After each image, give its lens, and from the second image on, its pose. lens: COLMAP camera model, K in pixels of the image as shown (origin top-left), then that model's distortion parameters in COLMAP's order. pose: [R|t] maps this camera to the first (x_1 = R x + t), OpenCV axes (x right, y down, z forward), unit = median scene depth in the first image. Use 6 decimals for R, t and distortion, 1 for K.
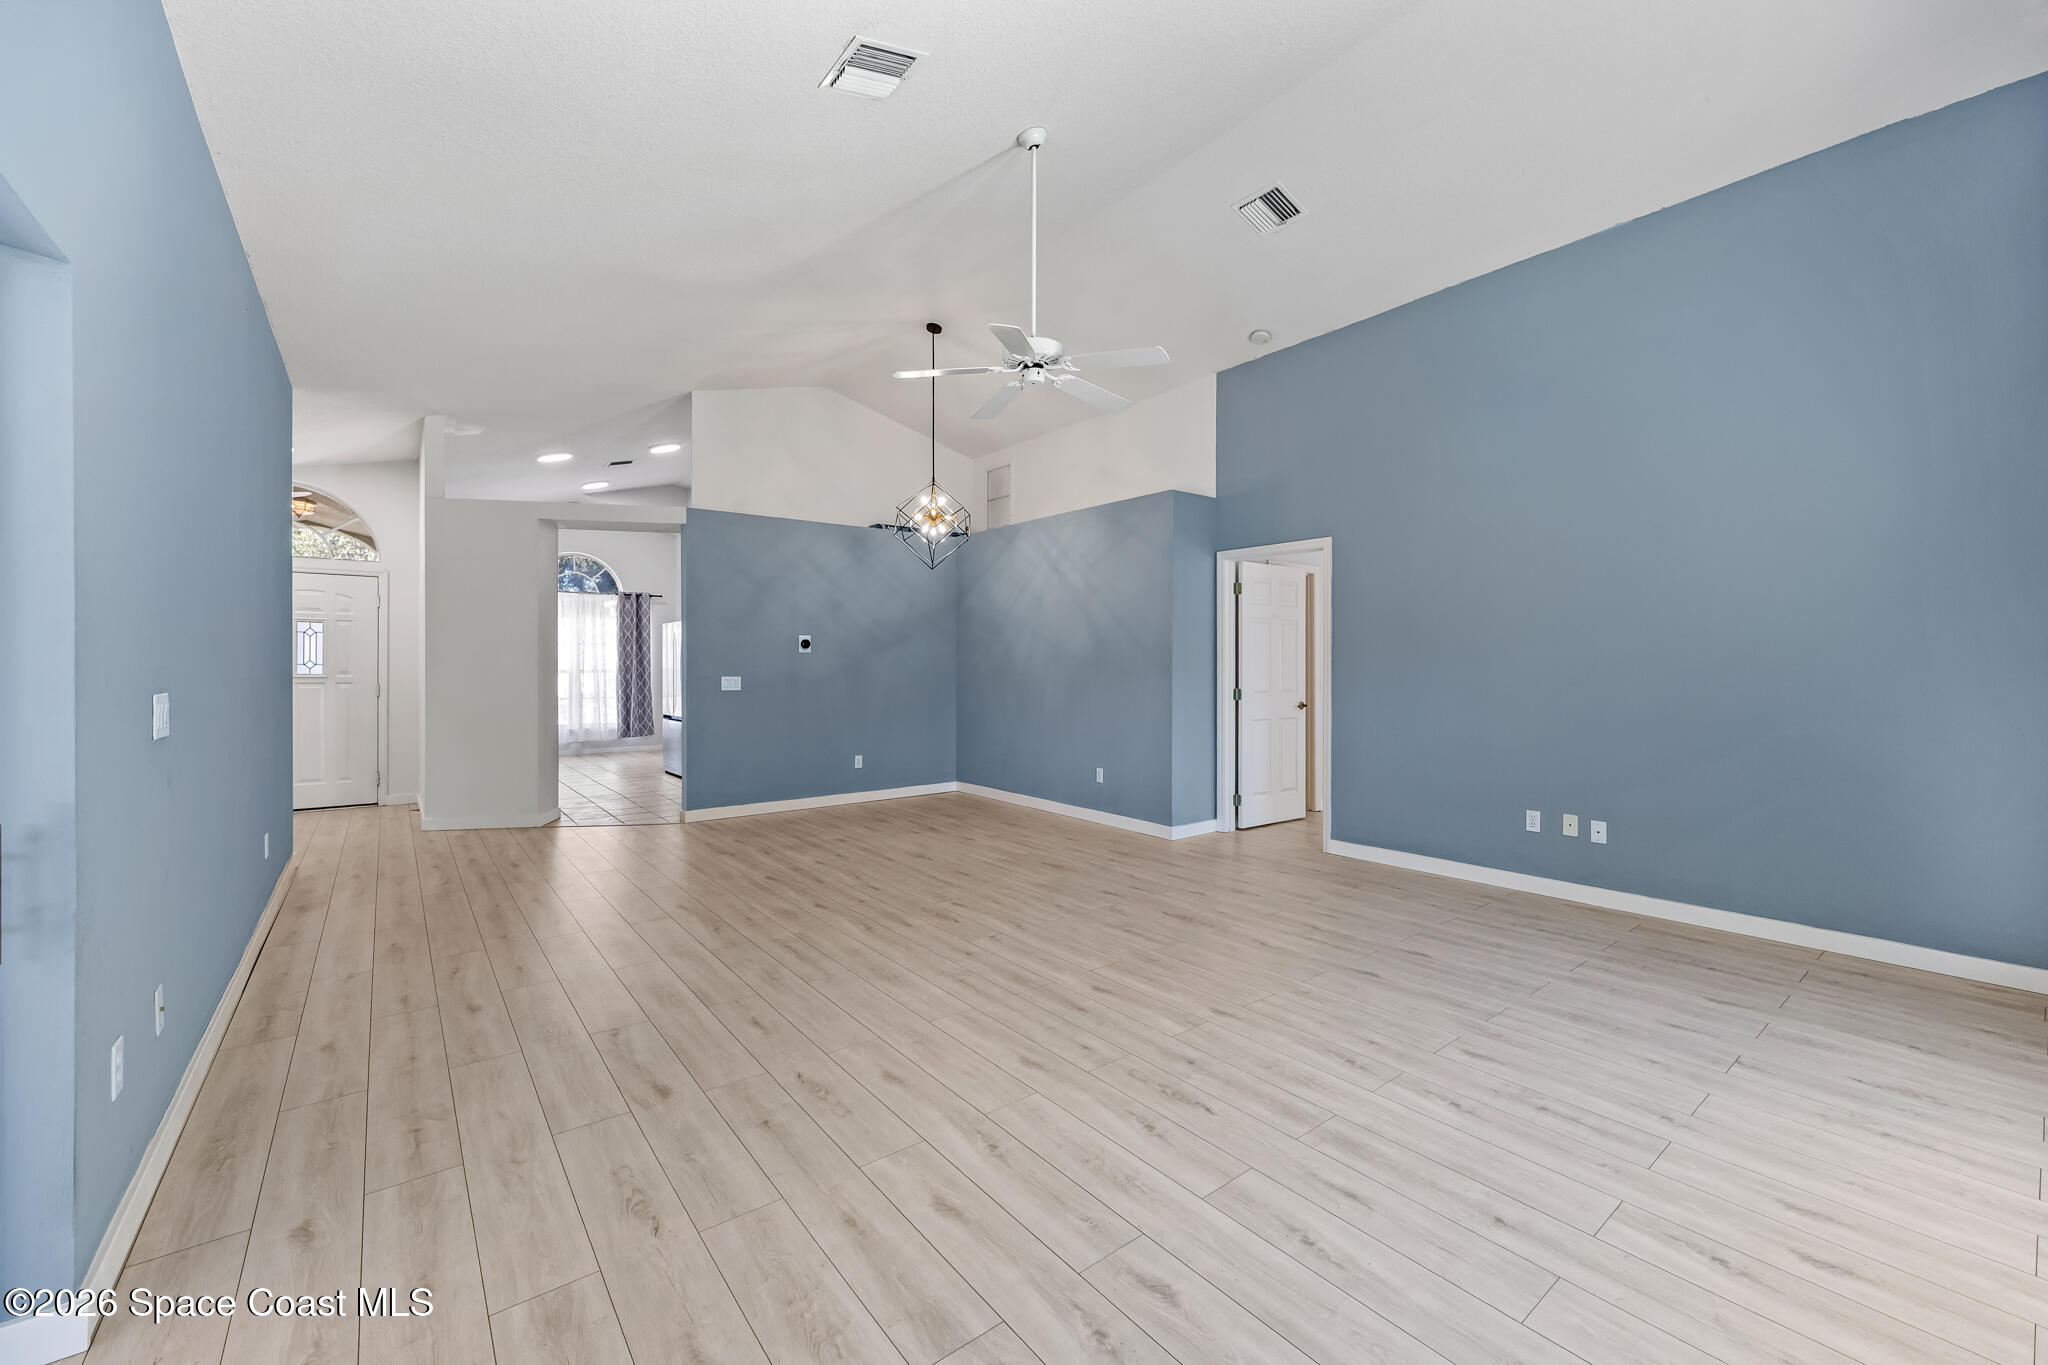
lens RADIAL K [[793.8, 0, 1016.0], [0, 793.8, 666.4], [0, 0, 1]] dist [-0.000970, 0.000334]
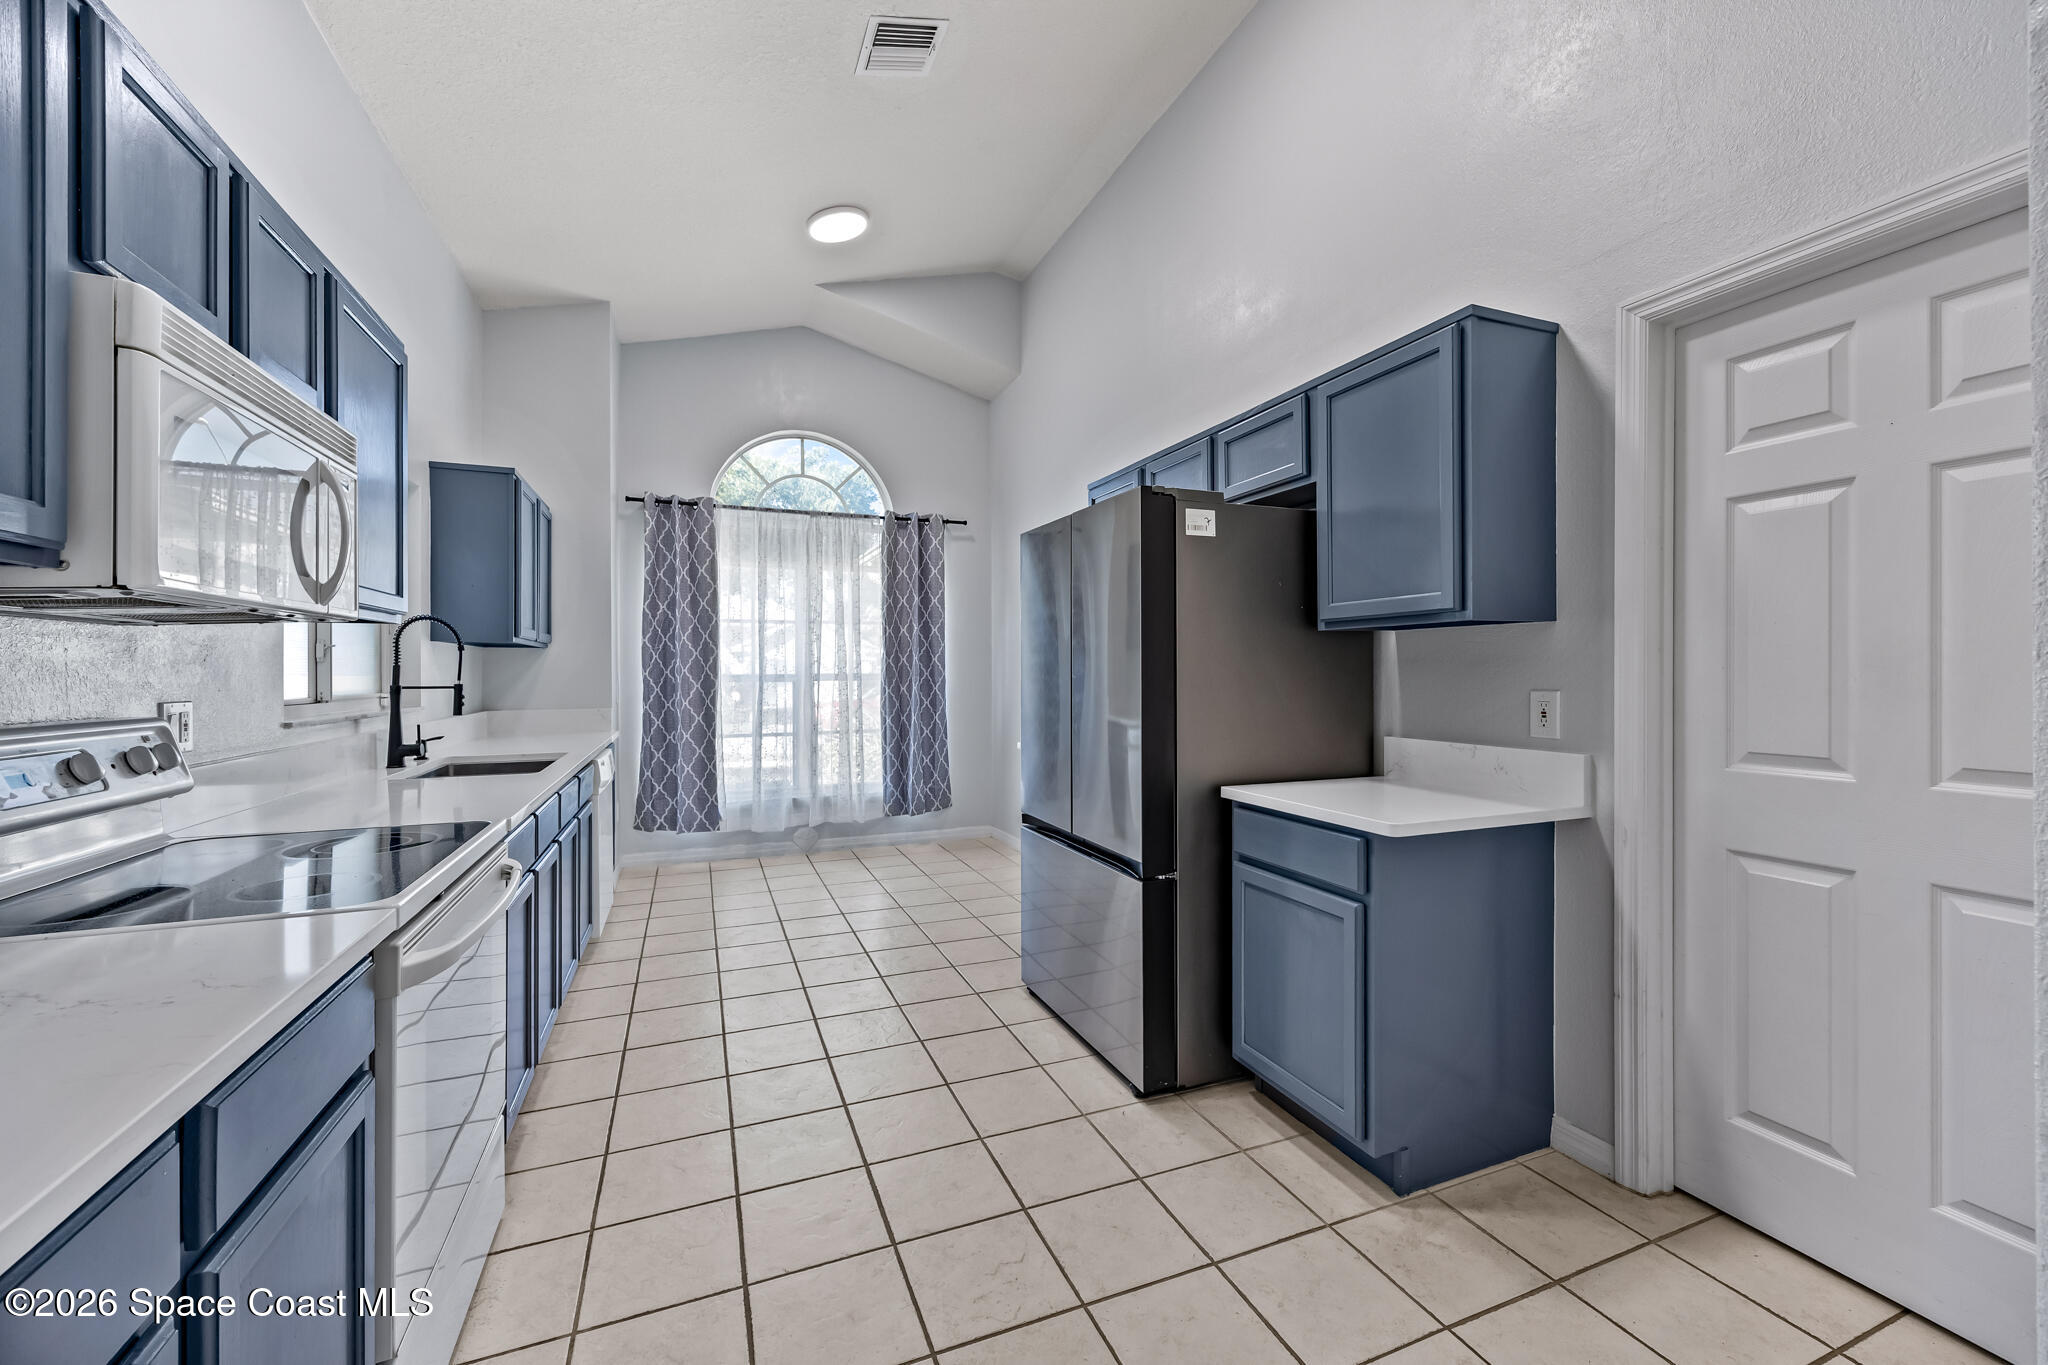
lens RADIAL K [[793.8, 0, 1024.8], [0, 793.8, 673.7], [0, 0, 1]] dist [-0.000970, 0.000334]
pose [[0.965858, 0.000843, -0.259072, -0.293335], [-0.000386, 0.999998, 0.001816, 0.003017], [0.259073, -0.001654, 0.965856, 0.554777]]
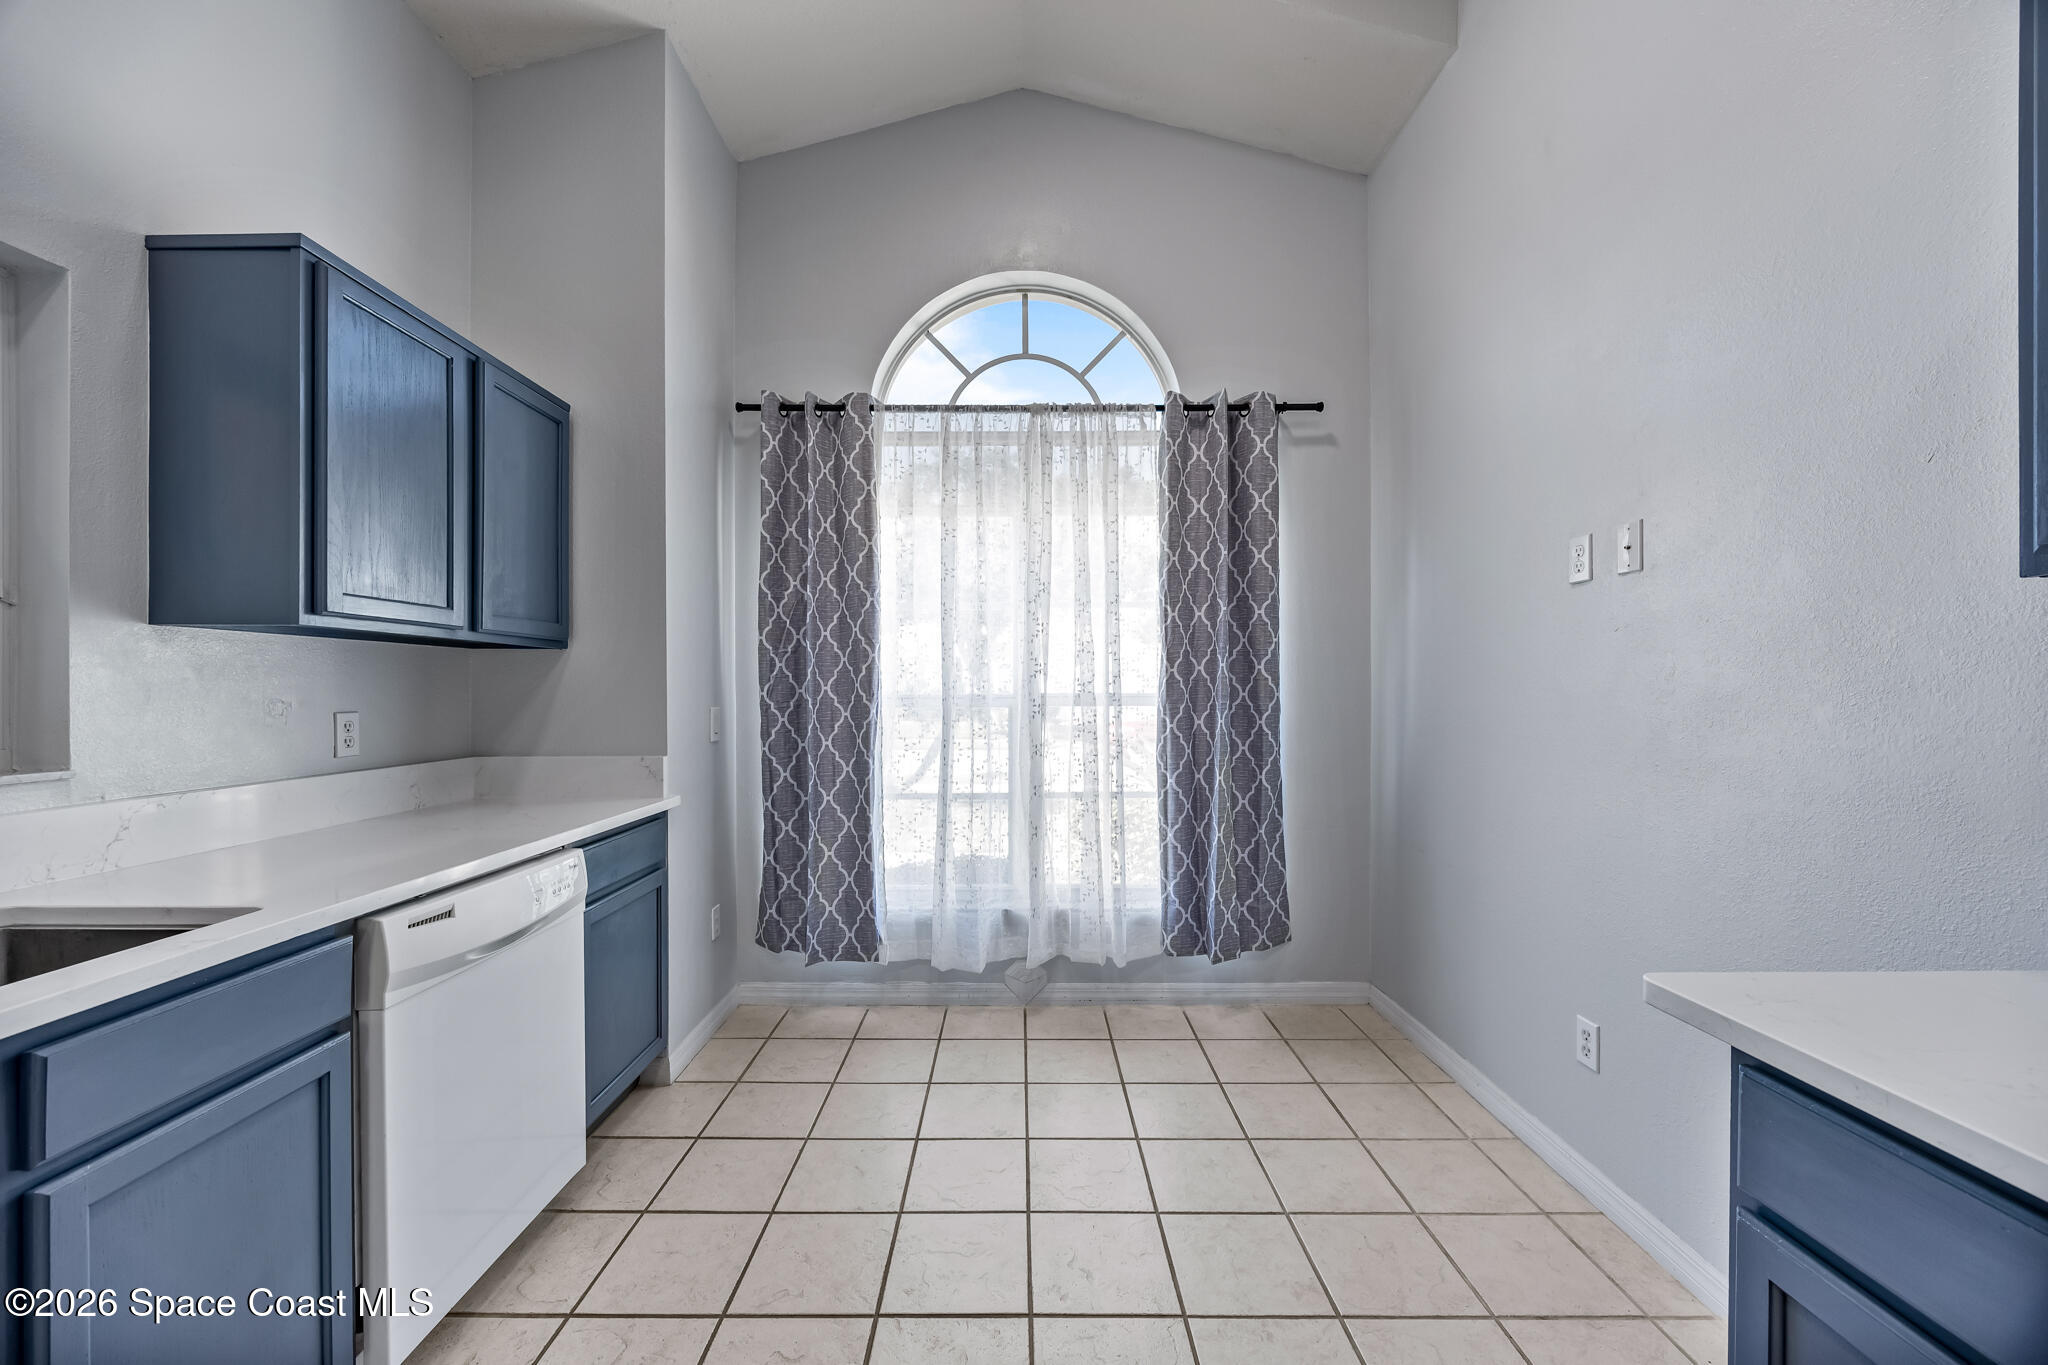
lens RADIAL K [[793.8, 0, 1014.7], [0, 793.8, 697.4], [0, 0, 1]] dist [-0.000970, 0.000334]
pose [[0.789039, 0.003586, -0.614333, -0.377036], [-0.001346, 0.999991, 0.004108, 0.003998], [0.614342, -0.002415, 0.789036, 0.758052]]
